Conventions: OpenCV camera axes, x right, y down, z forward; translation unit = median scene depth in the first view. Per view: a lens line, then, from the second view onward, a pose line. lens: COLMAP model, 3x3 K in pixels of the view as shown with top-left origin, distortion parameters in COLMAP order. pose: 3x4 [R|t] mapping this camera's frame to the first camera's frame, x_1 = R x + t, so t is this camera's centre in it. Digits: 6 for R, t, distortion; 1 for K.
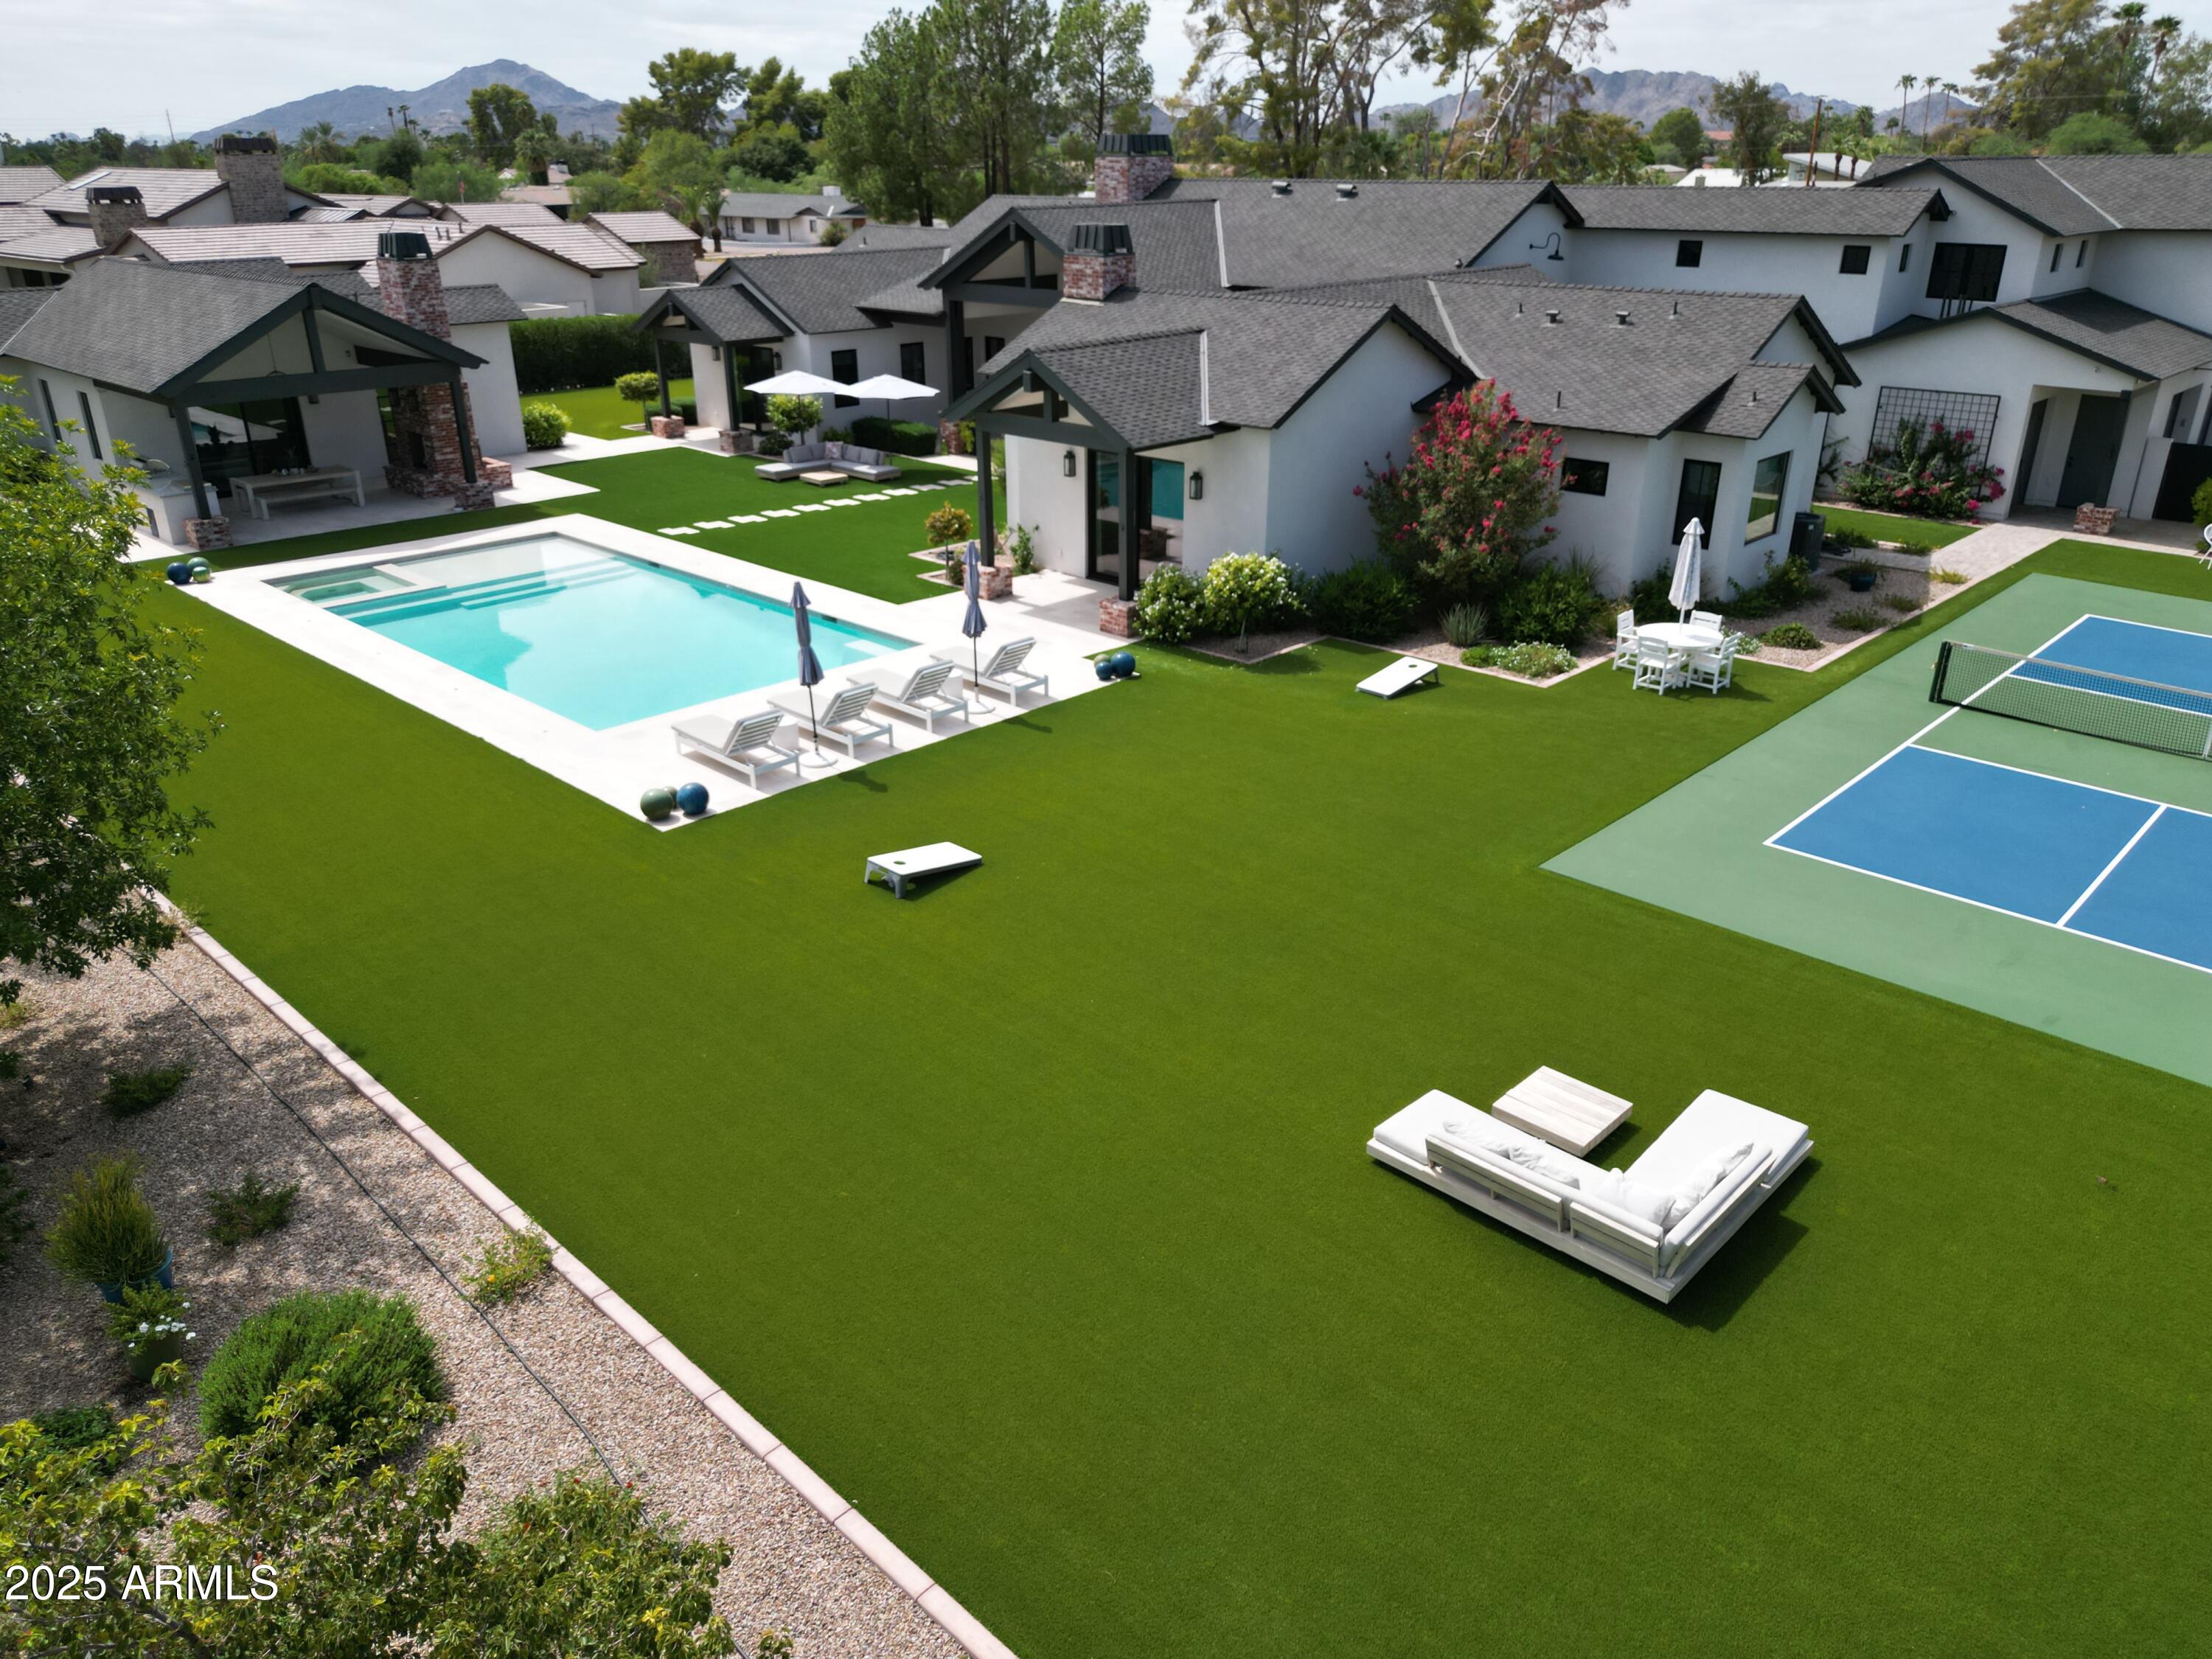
lens RADIAL K [[1565.4, 0, 1095.9], [0, 1565.4, 834.7], [0, 0, 1]] dist [0.052322, -0.051631]
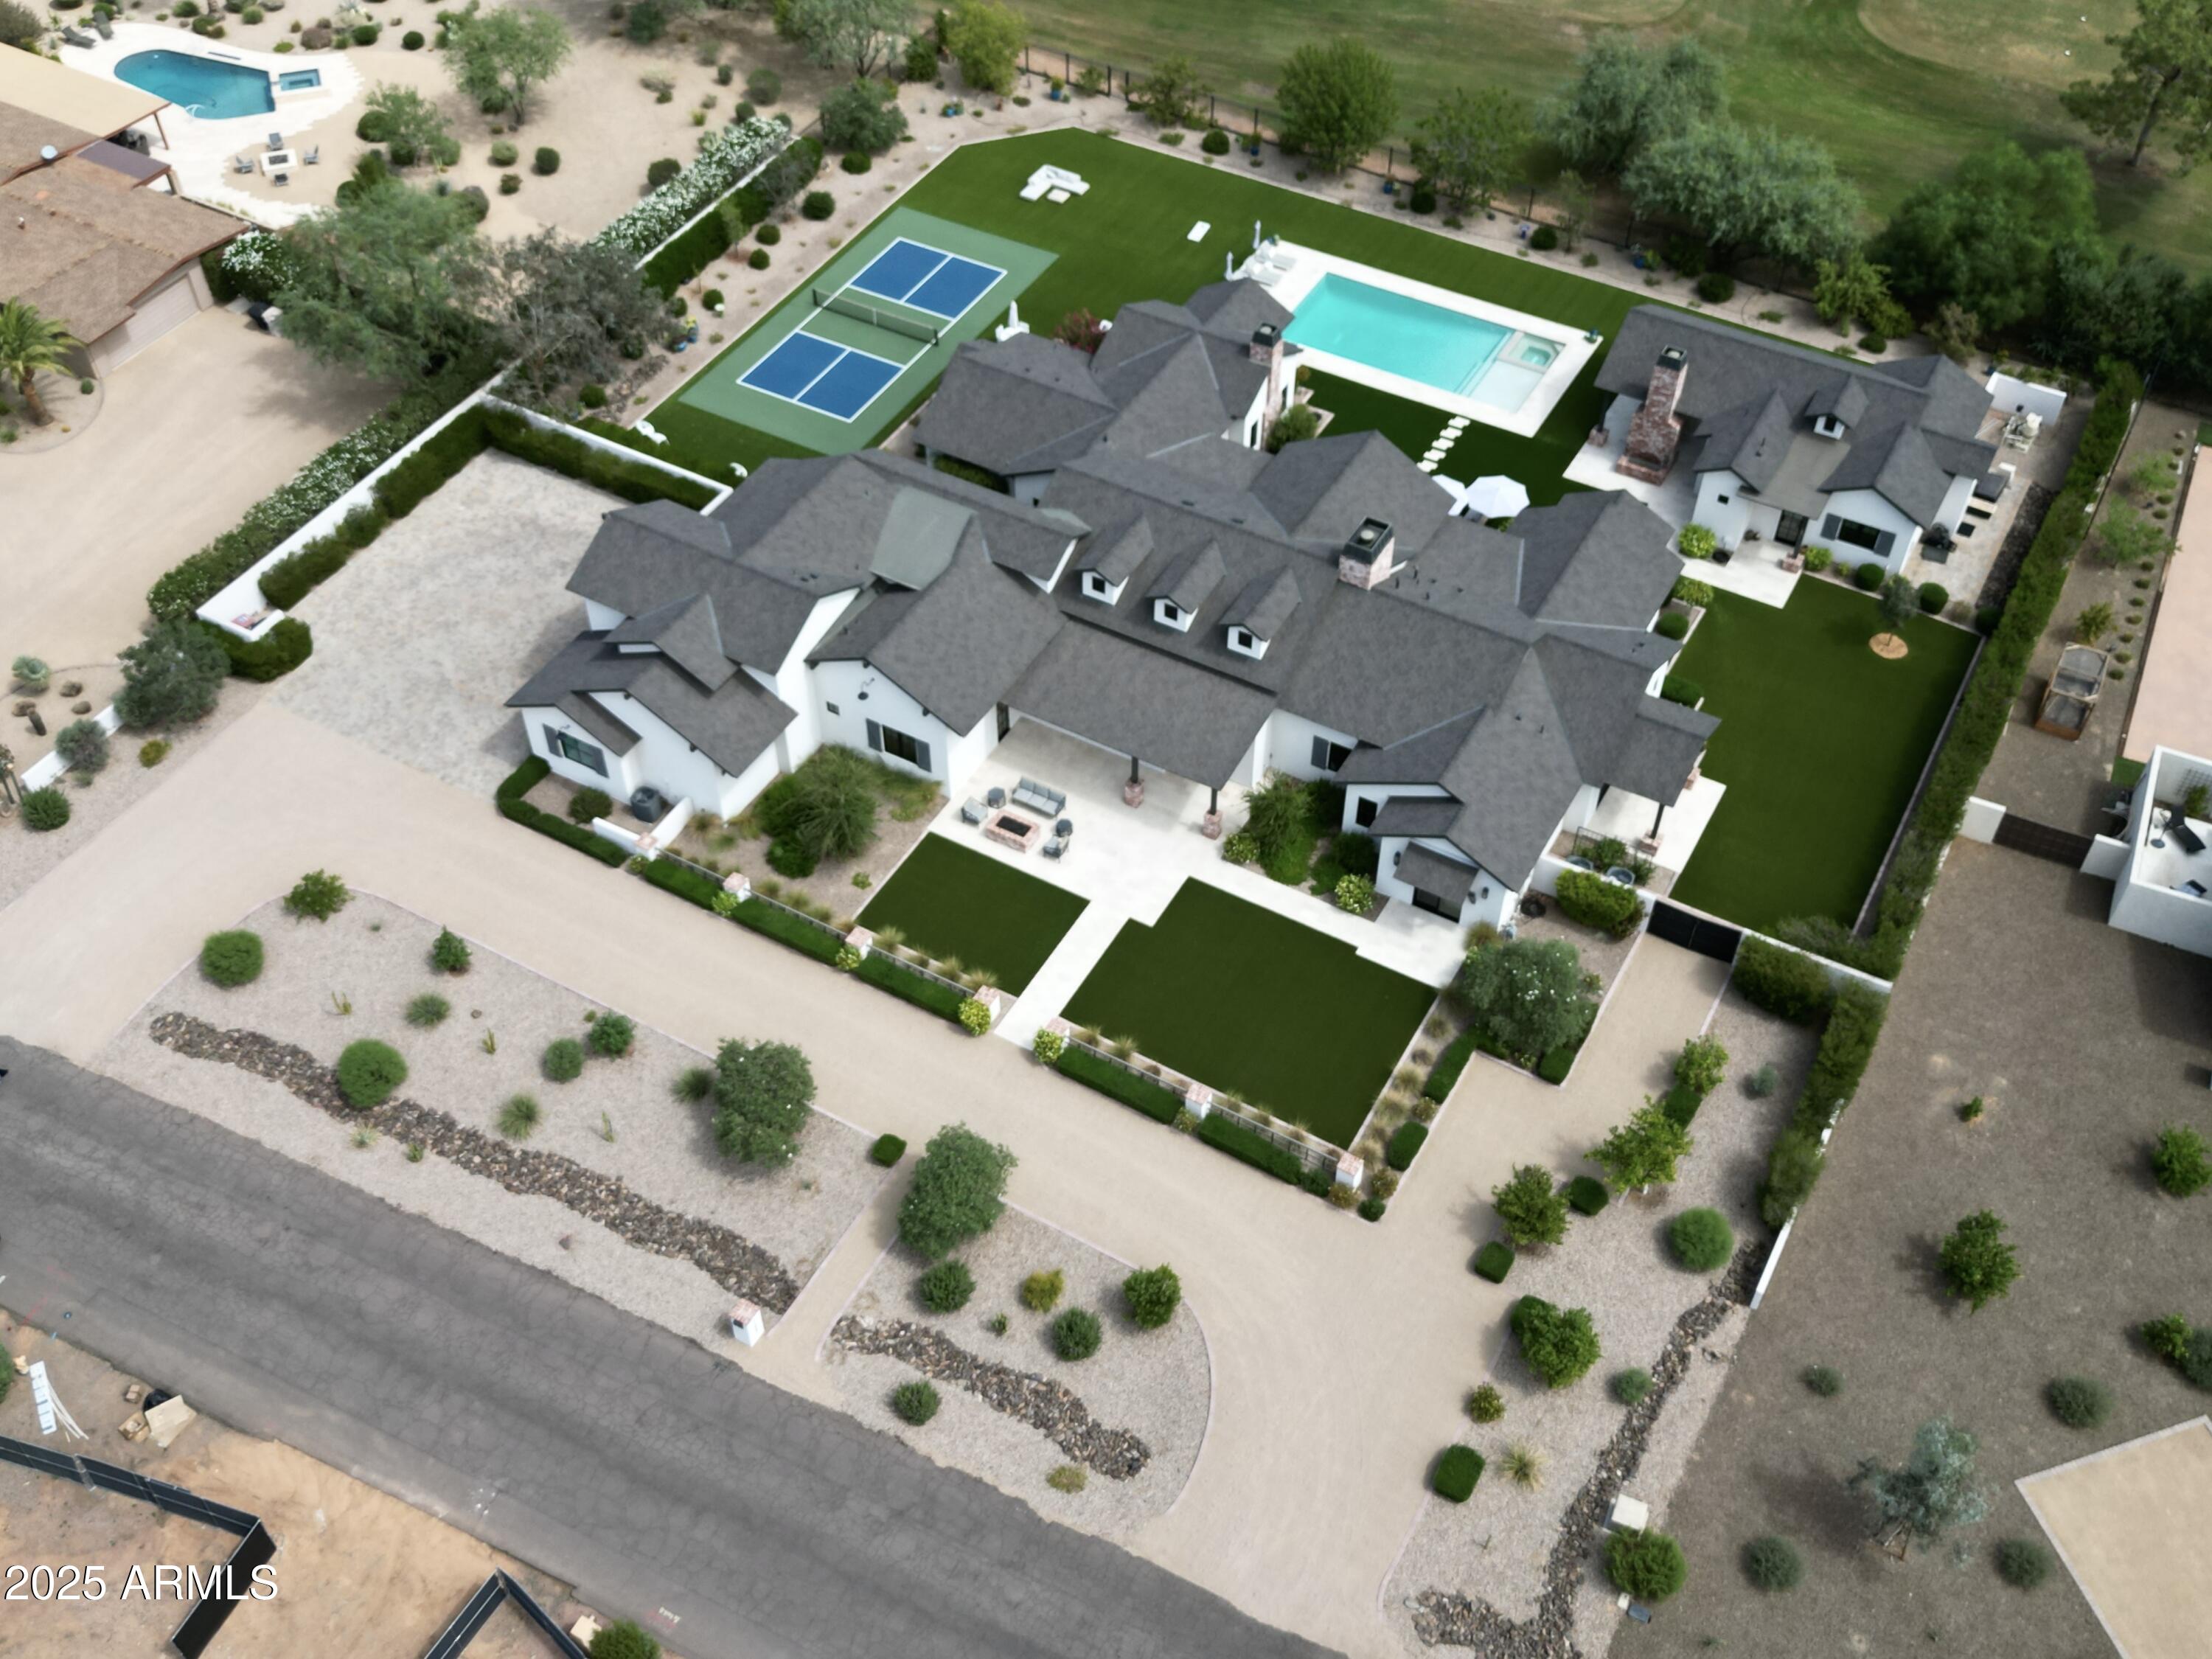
lens RADIAL K [[2174.4, 0, 1091.1], [0, 2174.4, 828.7], [0, 0, 1]] dist [0.116125, -0.236879]
pose [[-0.970313, 0.181738, -0.159574, 1.050343], [-0.090946, 0.337189, 0.937034, -3.687389], [0.224102, 0.923729, -0.310651, 3.155608]]
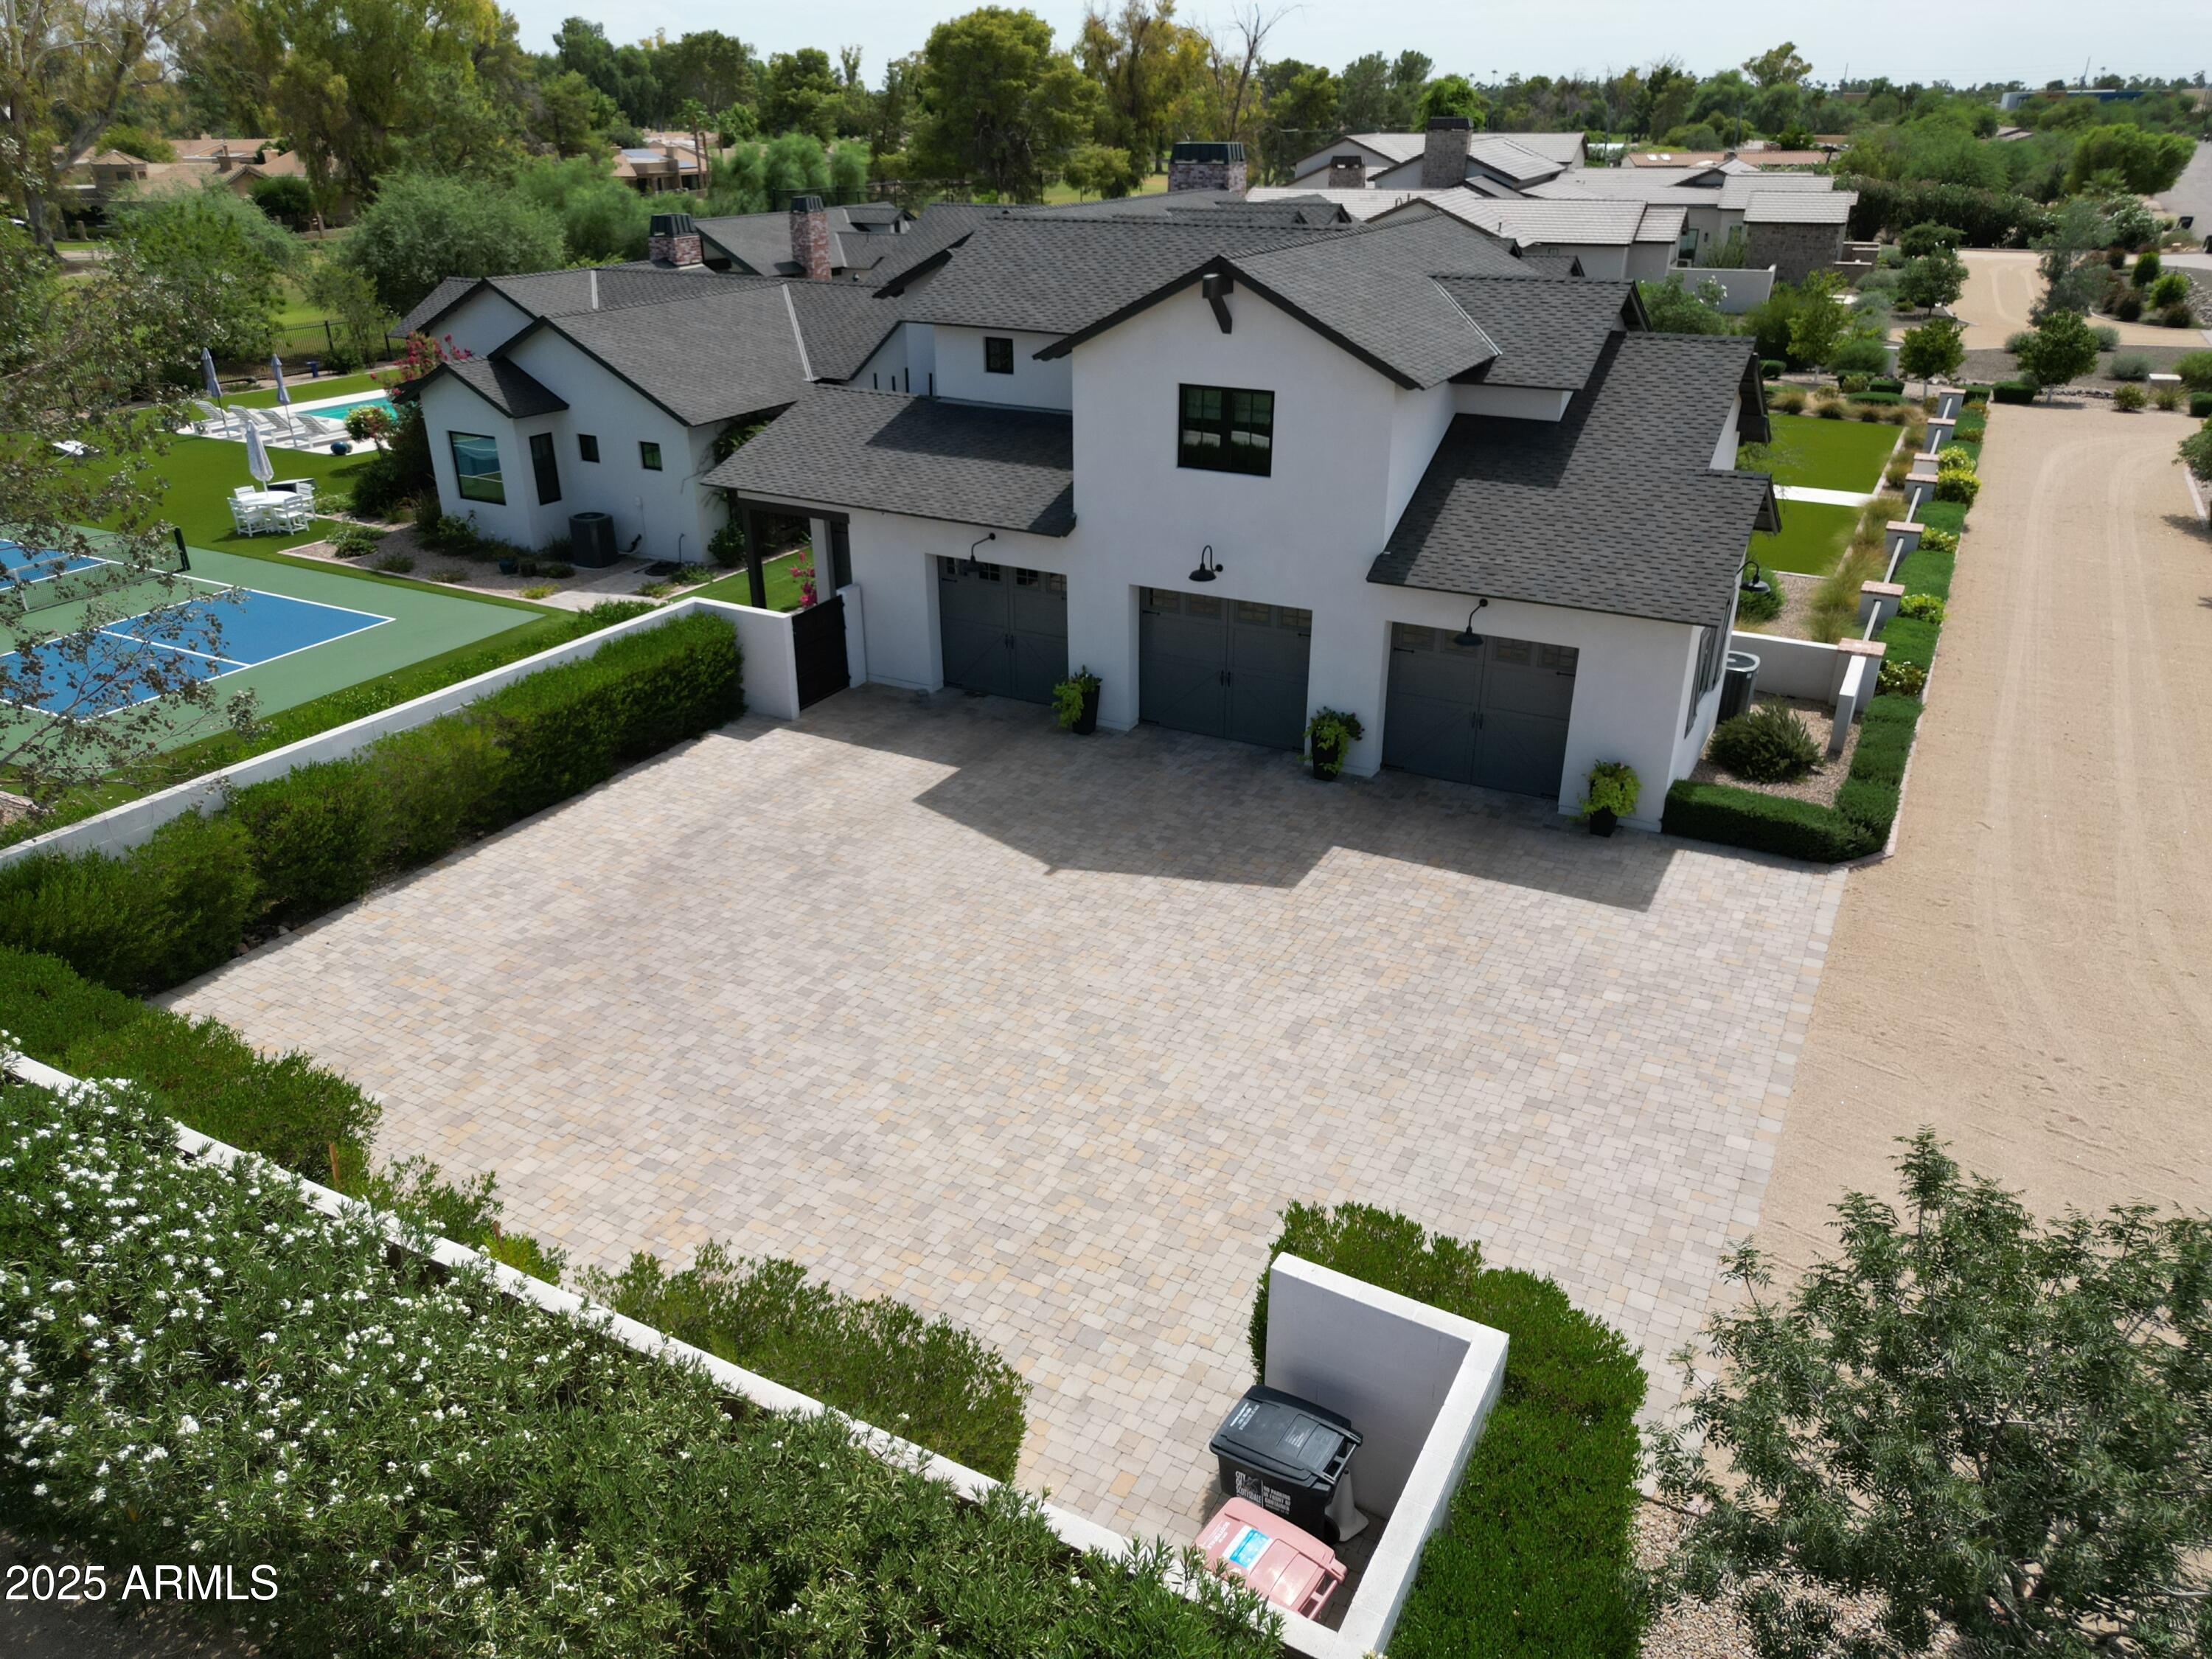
lens RADIAL K [[1565.4, 0, 1095.9], [0, 1565.4, 834.7], [0, 0, 1]] dist [0.052322, -0.051631]
pose [[0.263152, 0.408461, -0.874020, 2.026789], [-0.380644, 0.876413, 0.294974, -0.592116], [0.886488, 0.255067, 0.386108, 1.182341]]
